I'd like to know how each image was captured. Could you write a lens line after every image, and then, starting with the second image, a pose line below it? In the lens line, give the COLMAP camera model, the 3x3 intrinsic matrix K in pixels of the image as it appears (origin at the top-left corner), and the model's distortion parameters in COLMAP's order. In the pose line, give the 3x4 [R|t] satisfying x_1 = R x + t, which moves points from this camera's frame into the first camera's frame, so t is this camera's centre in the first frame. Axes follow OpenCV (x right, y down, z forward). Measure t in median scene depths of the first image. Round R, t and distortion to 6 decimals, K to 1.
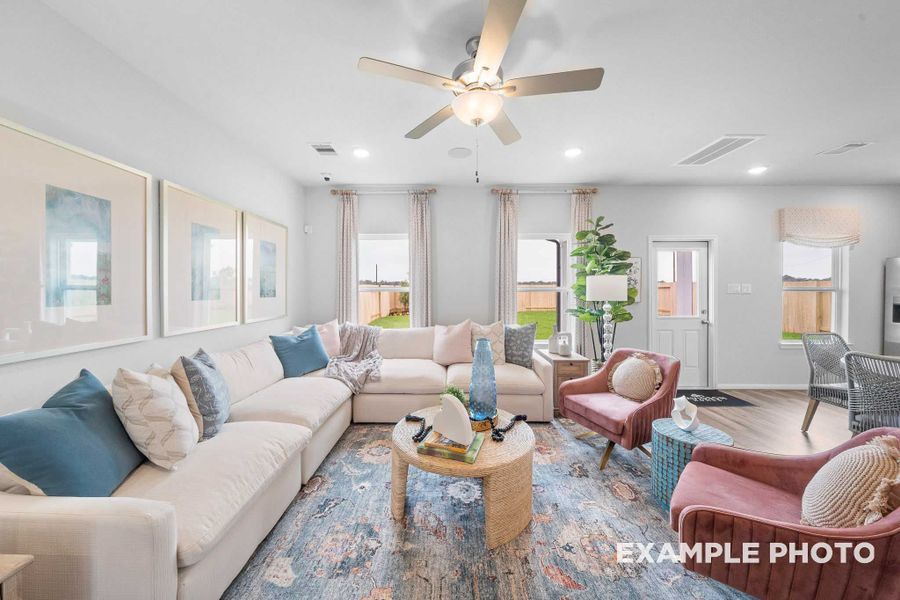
lens RADIAL K [[311.0, 0, 448.3], [0, 311.0, 291.8], [0, 0, 1]] dist [-0.002393, -0.000302]
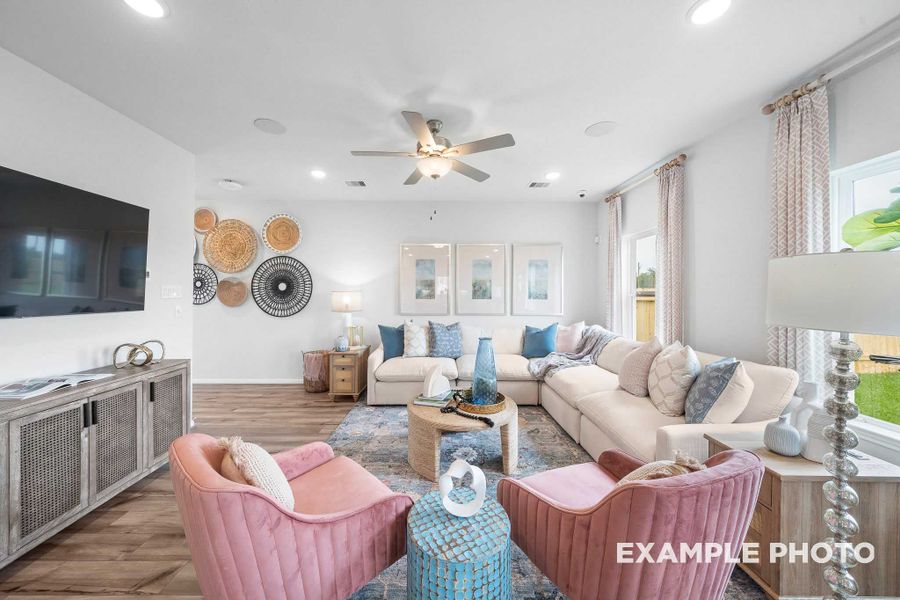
lens RADIAL K [[311.0, 0, 445.4], [0, 311.0, 296.7], [0, 0, 1]] dist [0.000803, 0.000015]
pose [[0.029512, 0.008684, -0.999527, 0.808359], [-0.010506, 0.999910, 0.008377, -0.000506], [0.999509, 0.010254, 0.029600, 0.532125]]
